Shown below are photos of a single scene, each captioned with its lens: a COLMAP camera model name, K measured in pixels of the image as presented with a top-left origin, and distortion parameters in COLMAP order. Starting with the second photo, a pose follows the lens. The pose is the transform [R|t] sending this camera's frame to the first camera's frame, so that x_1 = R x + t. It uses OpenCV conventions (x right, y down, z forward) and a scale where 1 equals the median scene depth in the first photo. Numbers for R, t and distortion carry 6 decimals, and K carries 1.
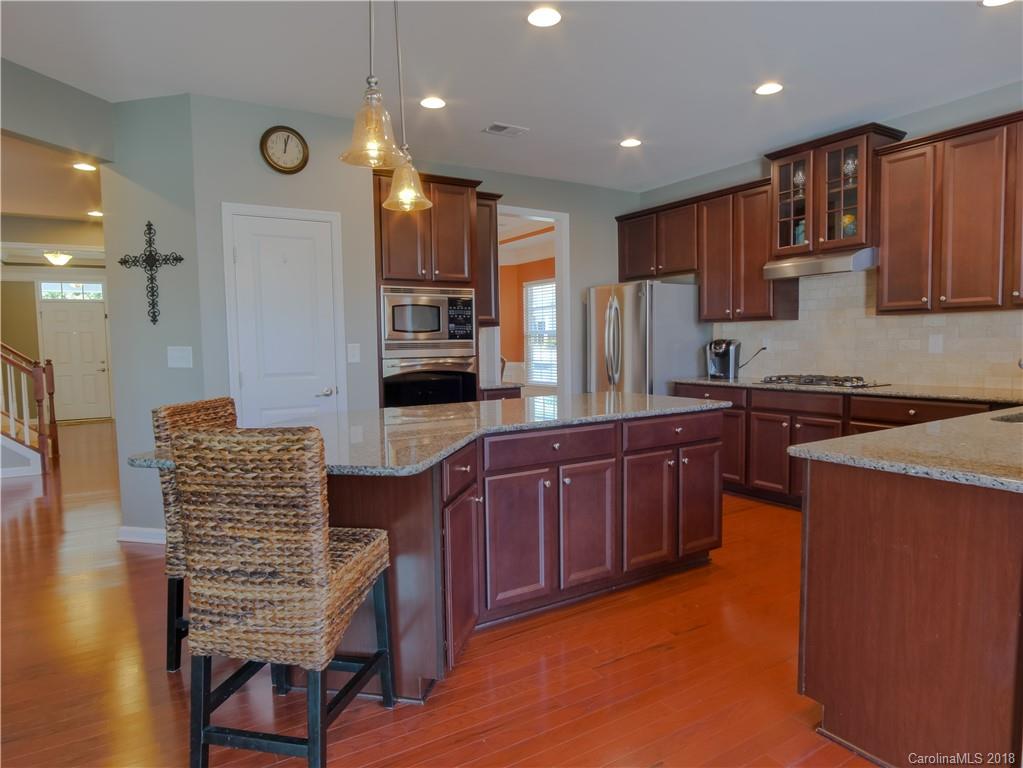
lens RADIAL K [[642.6, 0, 515.7], [0, 642.6, 385.7], [0, 0, 1]] dist [-0.002678, -0.014671]
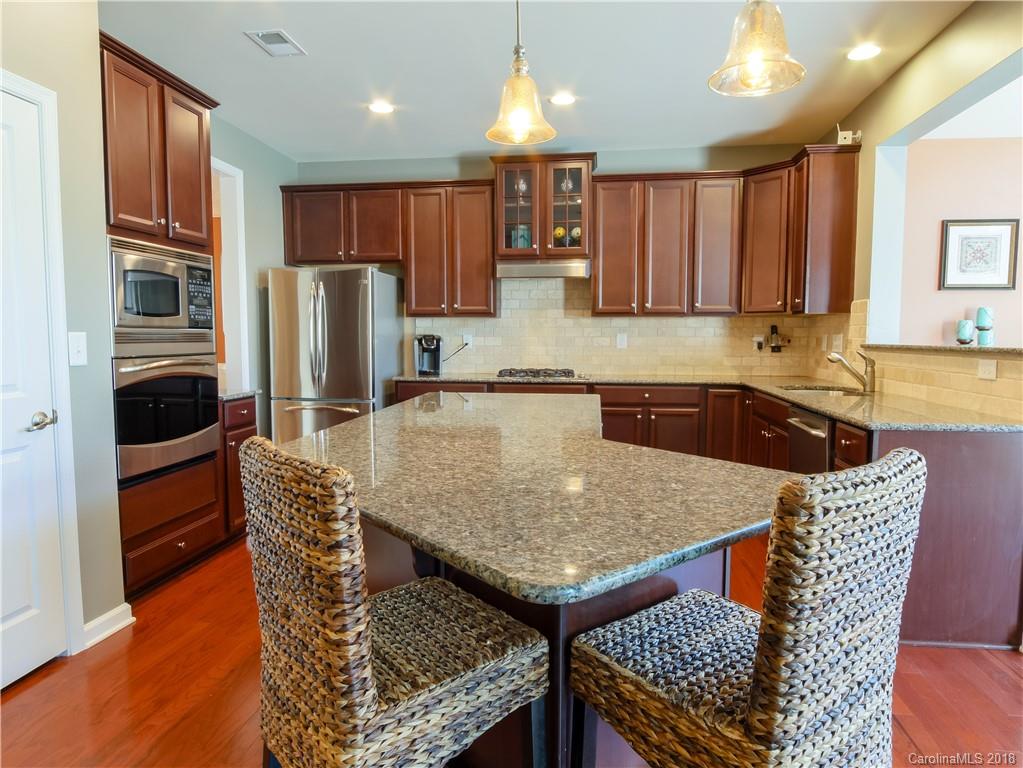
lens RADIAL K [[642.6, 0, 515.7], [0, 642.6, 385.7], [0, 0, 1]] dist [-0.002678, -0.014671]
pose [[0.637411, -0.044845, 0.769218, -0.422131], [0.042598, 0.998829, 0.022932, -0.013990], [-0.769345, 0.018150, 0.638575, 0.331483]]
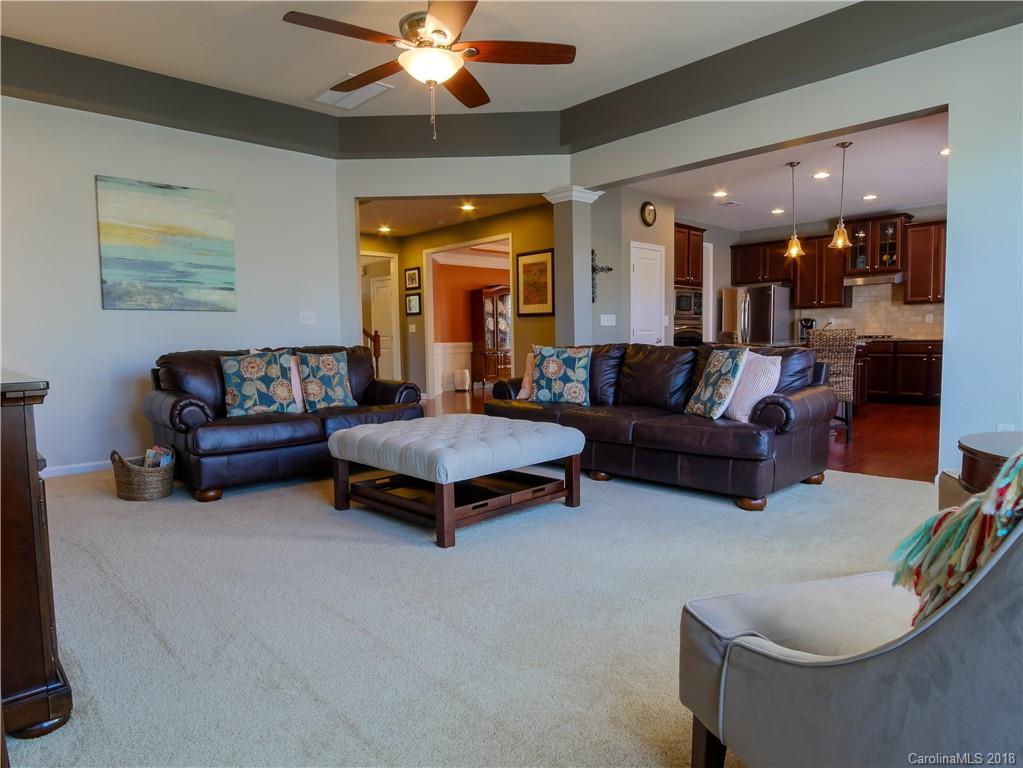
lens RADIAL K [[642.6, 0, 515.7], [0, 642.6, 385.7], [0, 0, 1]] dist [-0.002678, -0.014671]
pose [[0.978308, -0.012300, 0.206792, -1.029983], [0.012710, 0.999919, -0.000653, 0.129505], [-0.206767, 0.003267, 0.978385, -0.716983]]
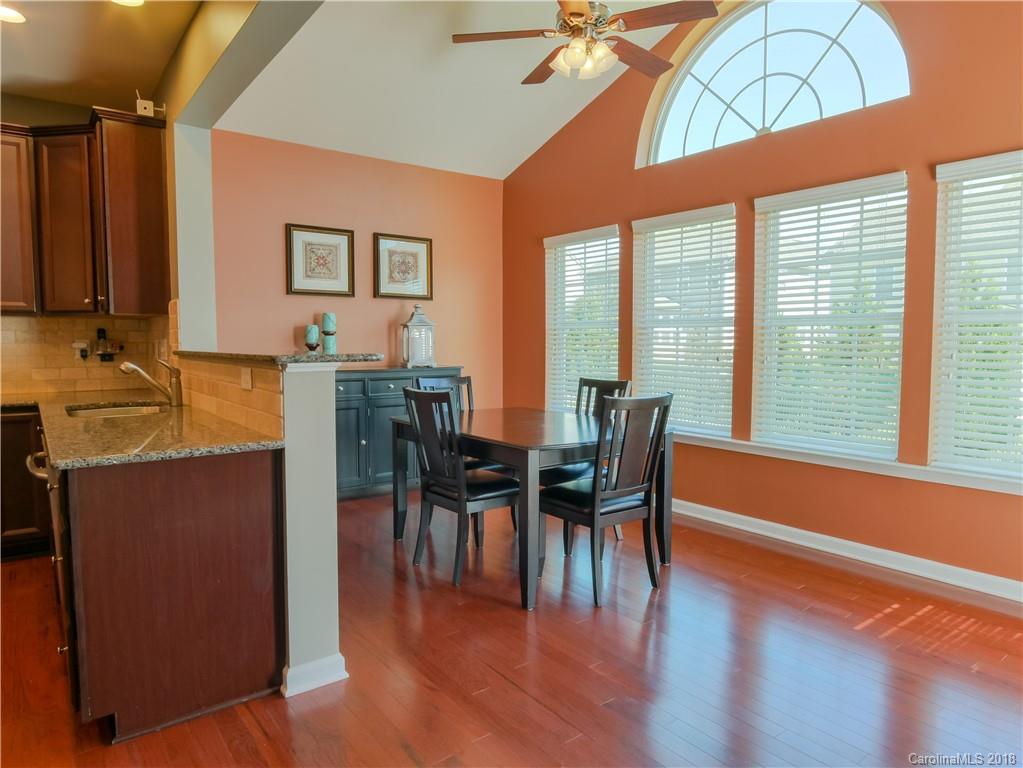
lens RADIAL K [[642.6, 0, 515.7], [0, 642.6, 385.7], [0, 0, 1]] dist [-0.002678, -0.014671]
pose [[-0.096437, -0.056280, 0.993747, -0.230421], [0.070444, 0.995511, 0.063216, -0.008977], [-0.992843, 0.076100, -0.092039, 0.196150]]
